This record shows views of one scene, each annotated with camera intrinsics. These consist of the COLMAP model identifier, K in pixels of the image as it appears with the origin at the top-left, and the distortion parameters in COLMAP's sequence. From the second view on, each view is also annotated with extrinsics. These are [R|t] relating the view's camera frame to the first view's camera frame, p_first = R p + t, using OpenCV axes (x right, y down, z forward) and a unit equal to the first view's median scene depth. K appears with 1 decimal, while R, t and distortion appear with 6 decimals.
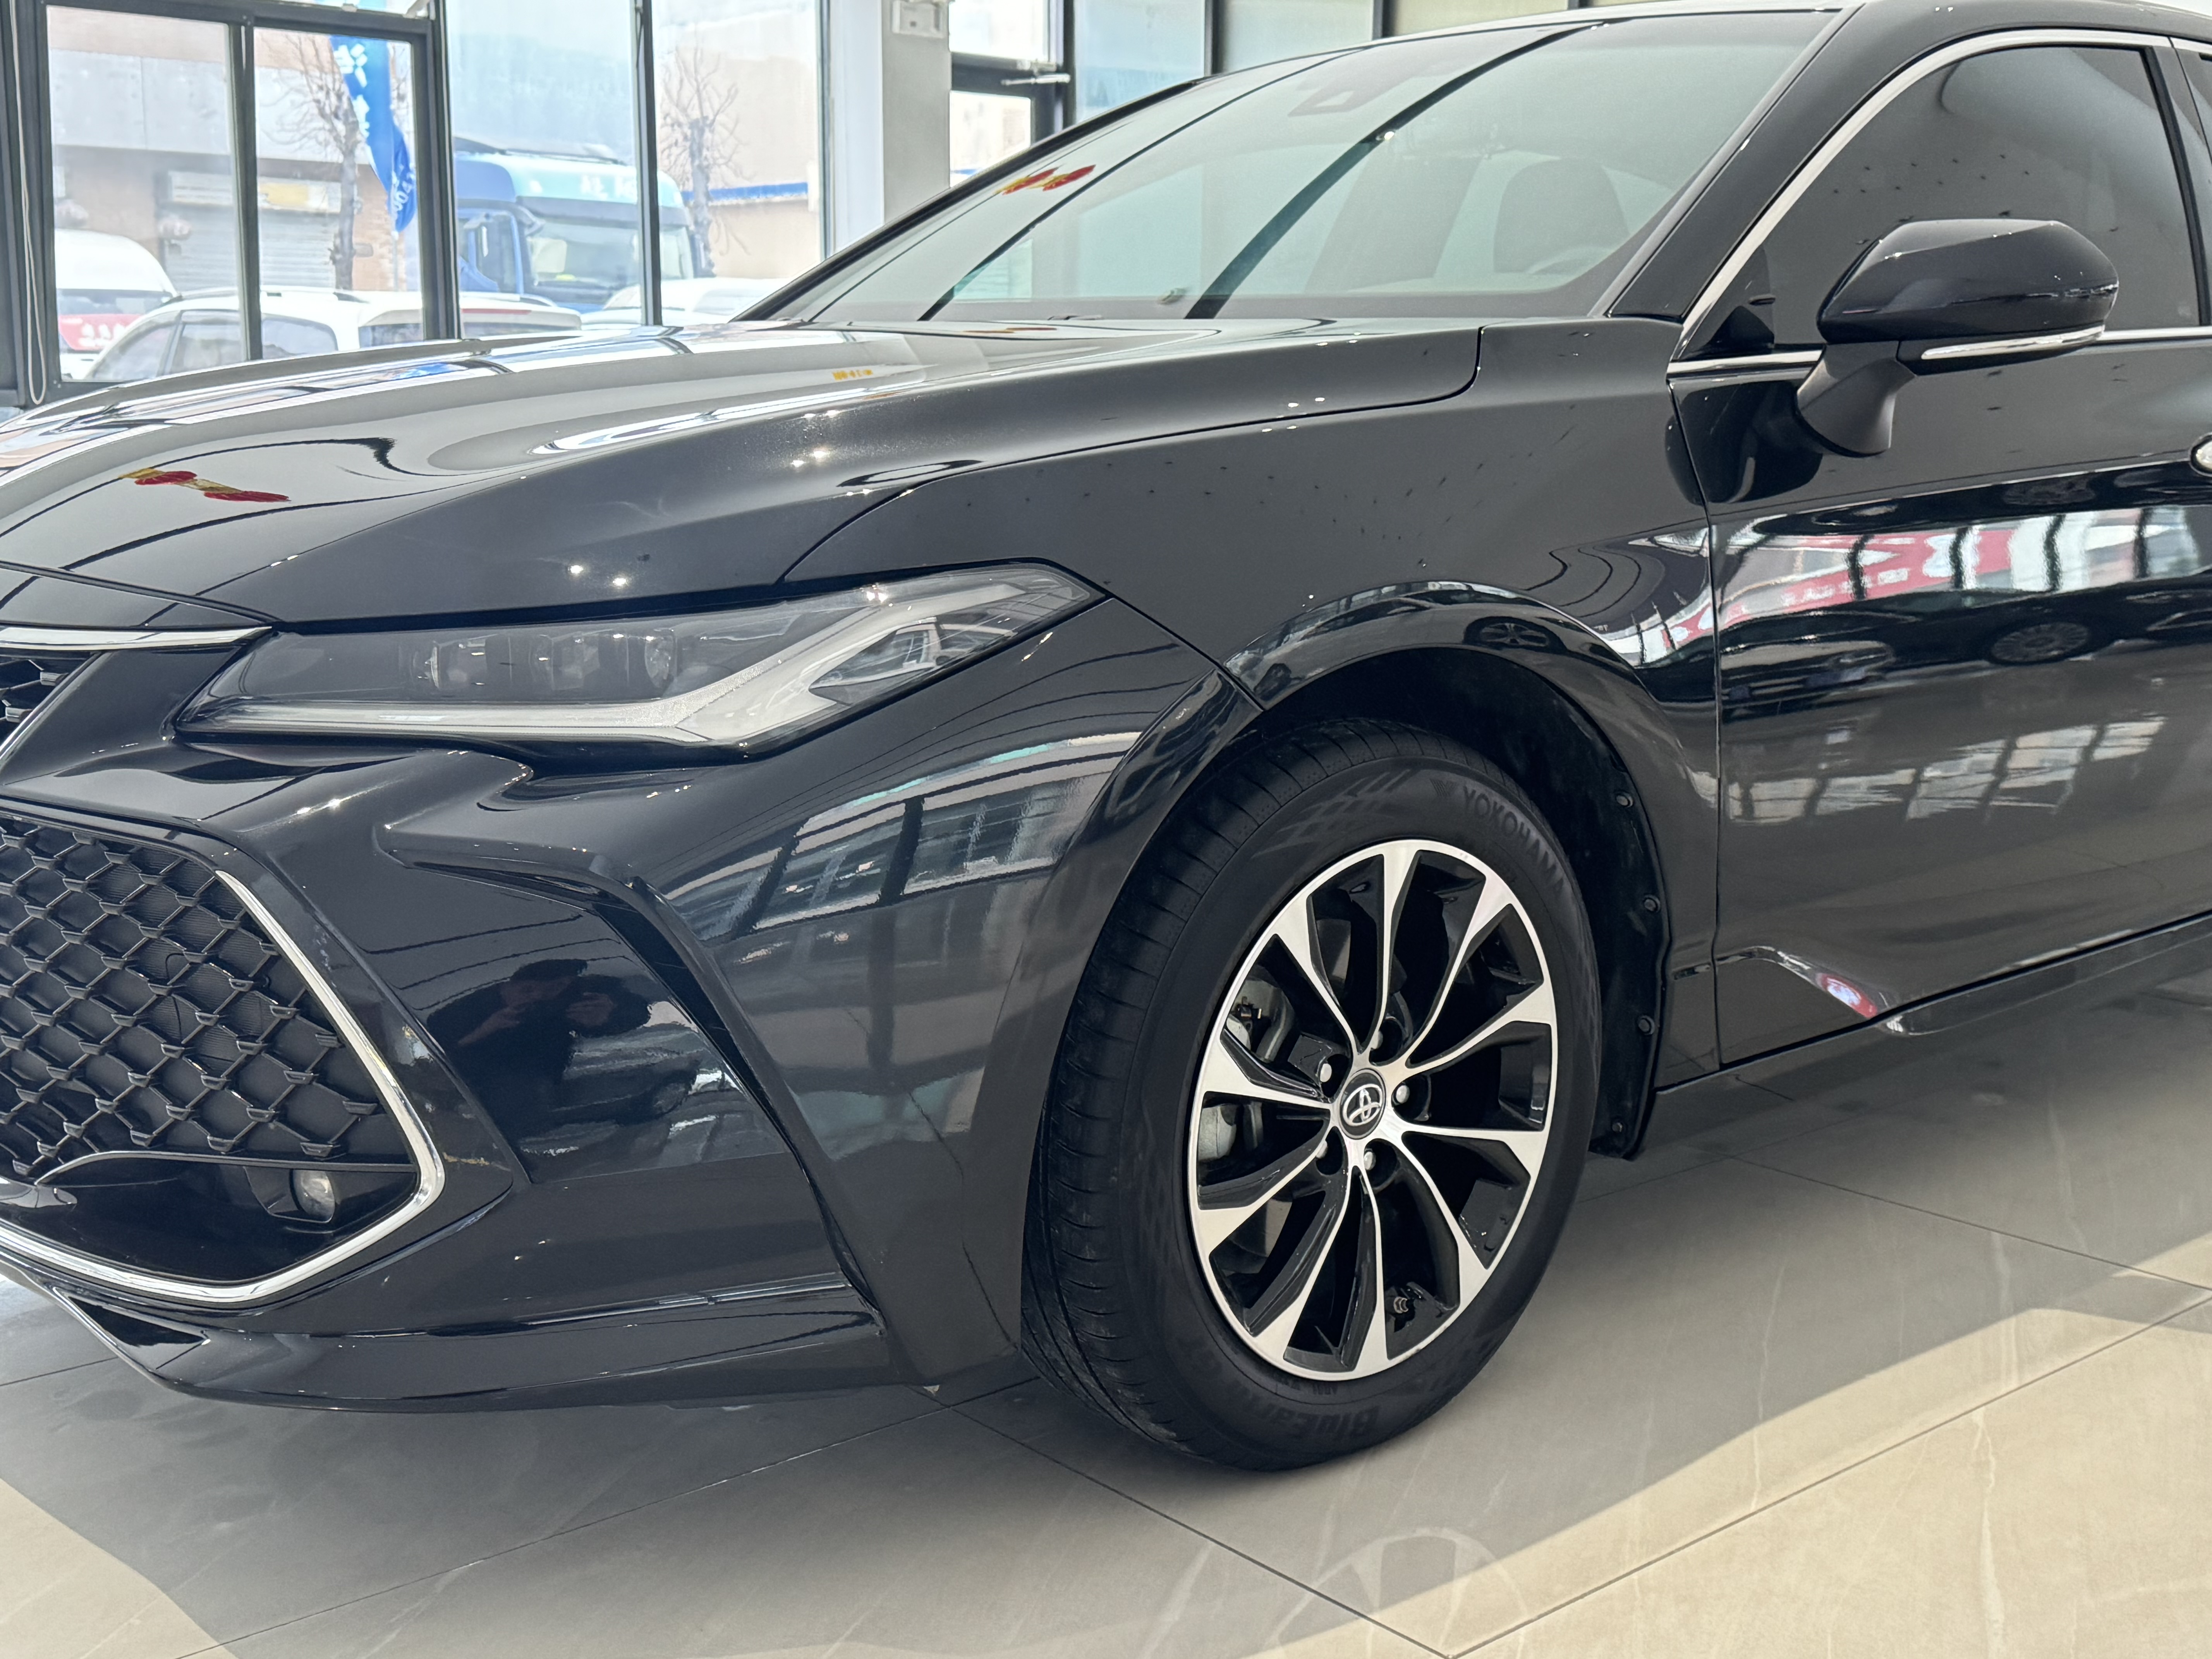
lens RADIAL K [[2525.5, 0, 1117.8], [0, 2525.5, 828.8], [0, 0, 1]] dist [0.127473, 0.000000]
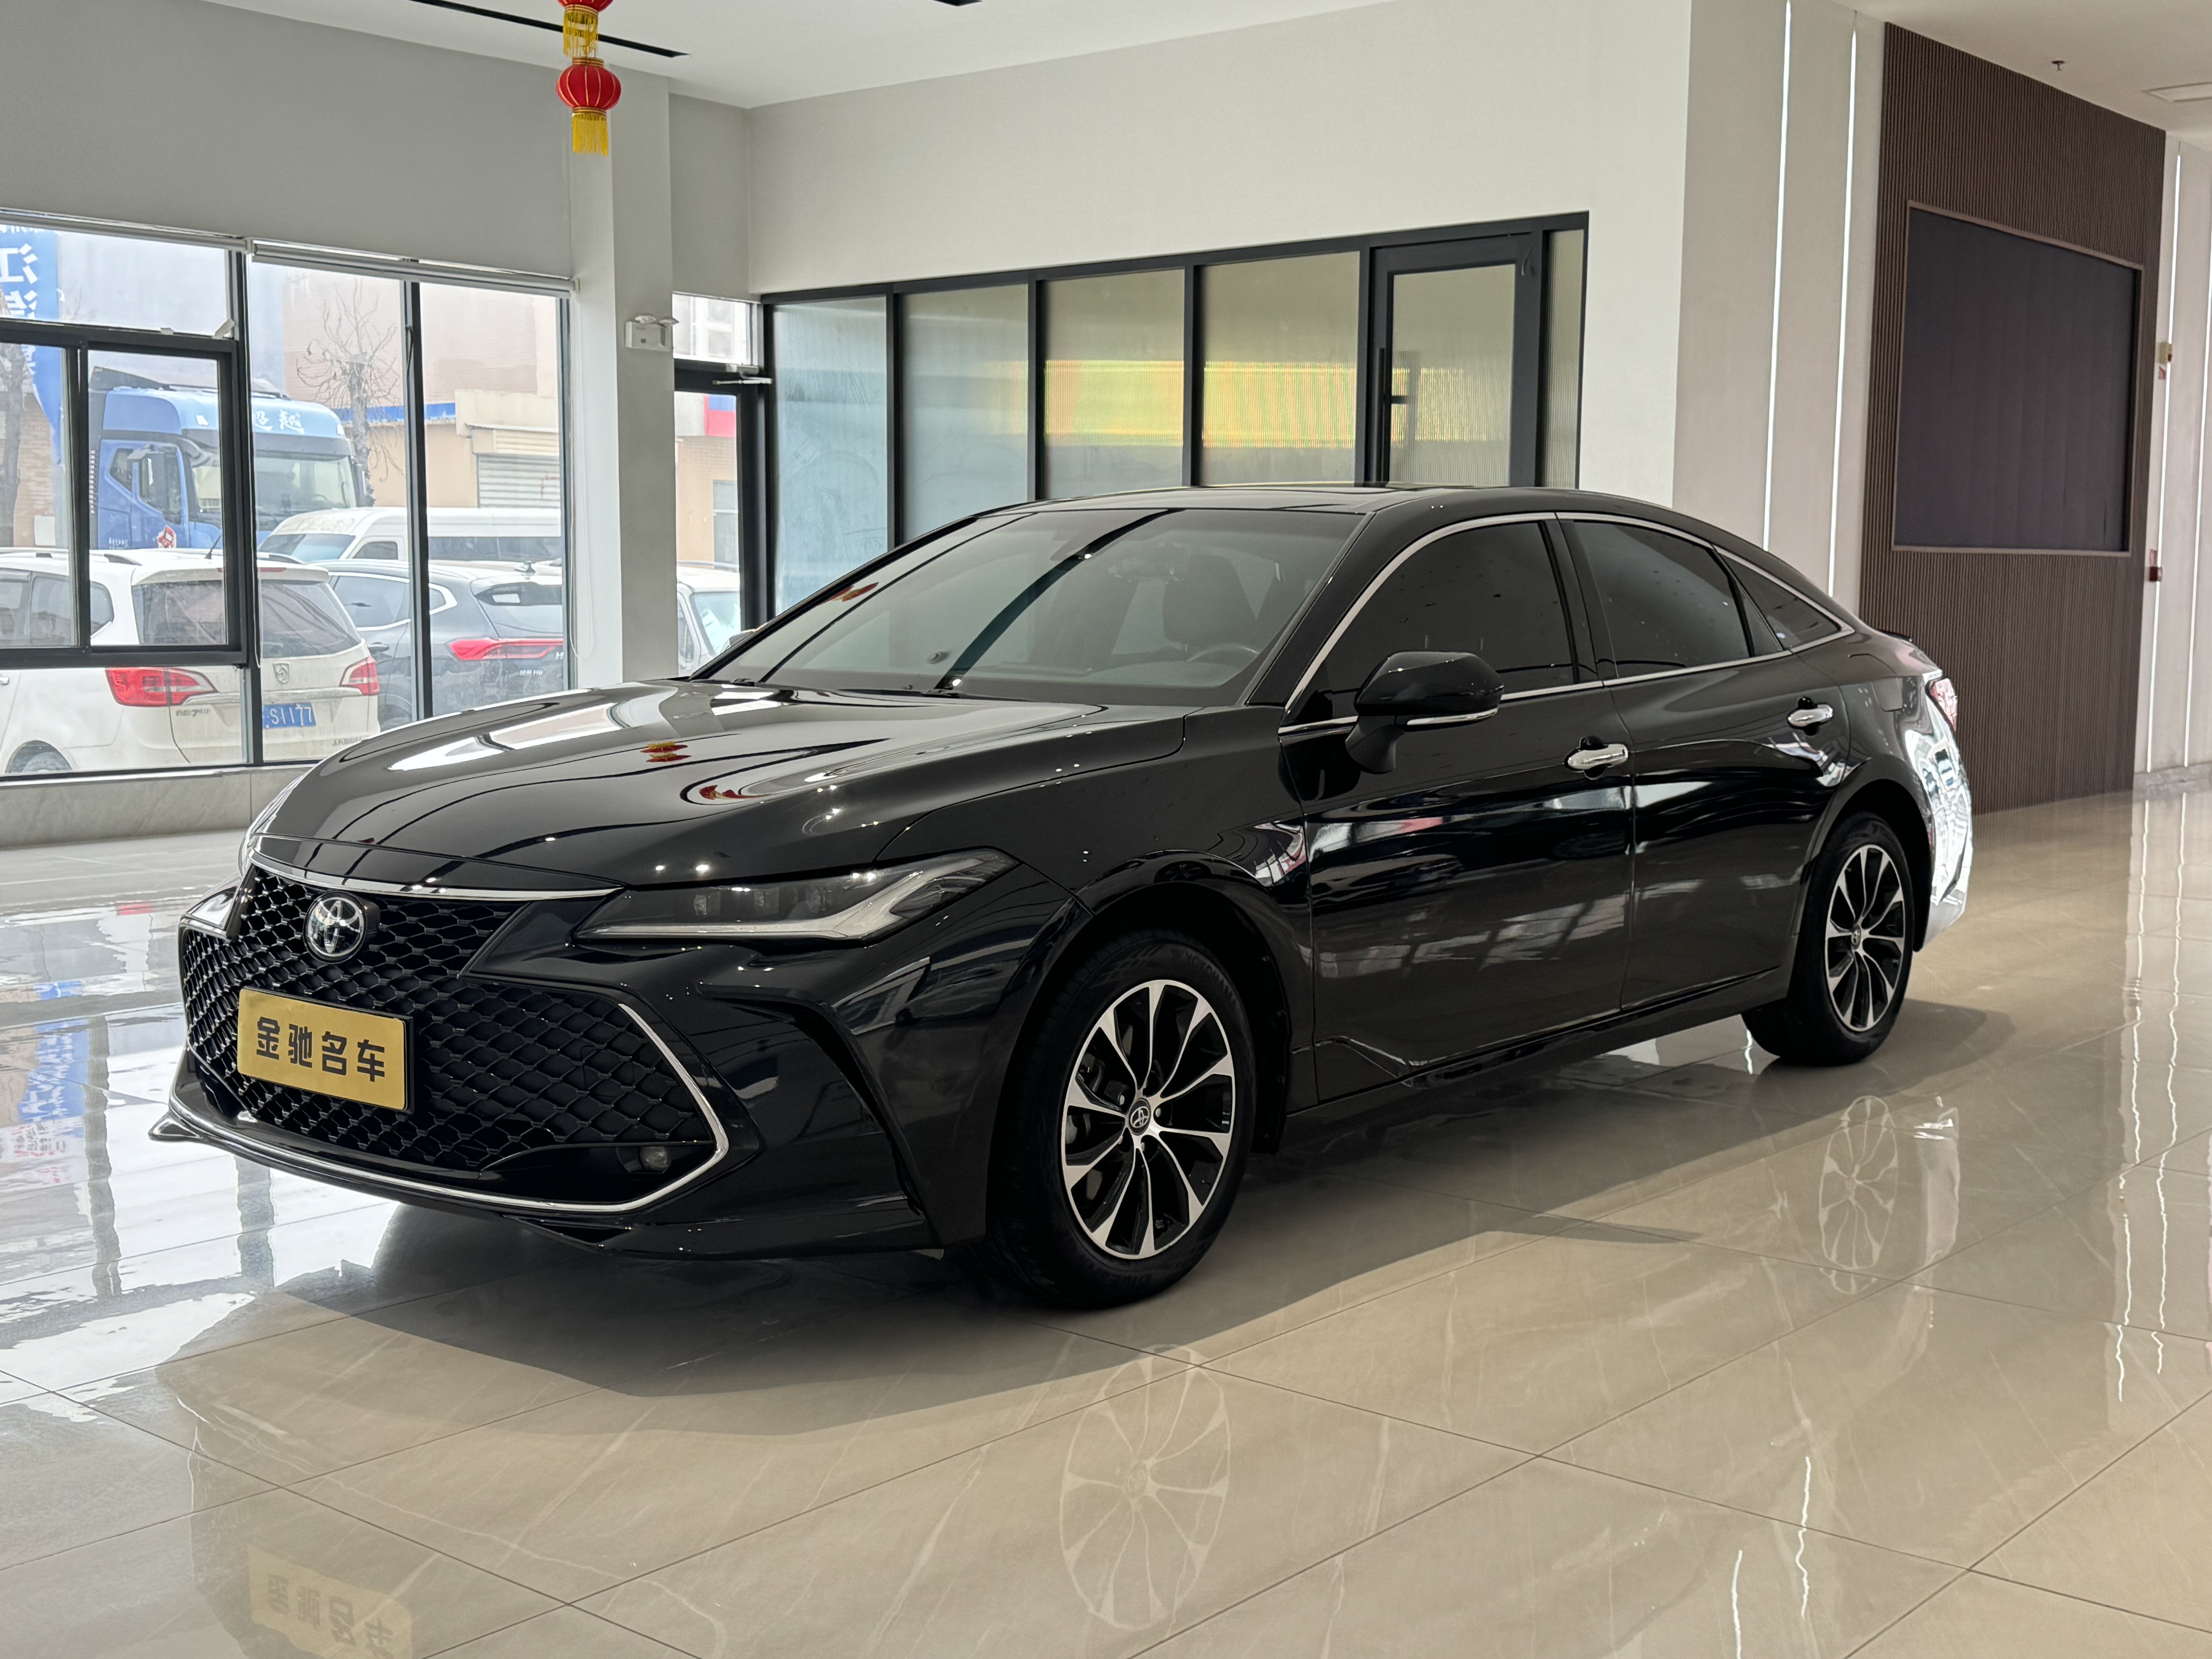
lens RADIAL K [[2525.5, 0, 1106.9], [0, 2525.5, 843.8], [0, 0, 1]] dist [0.127473, 0.000000]
pose [[0.989319, -0.016866, 0.144785, -0.202415], [0.026890, 0.997353, -0.067555, 0.029655], [-0.143262, 0.070727, 0.987154, -0.912956]]
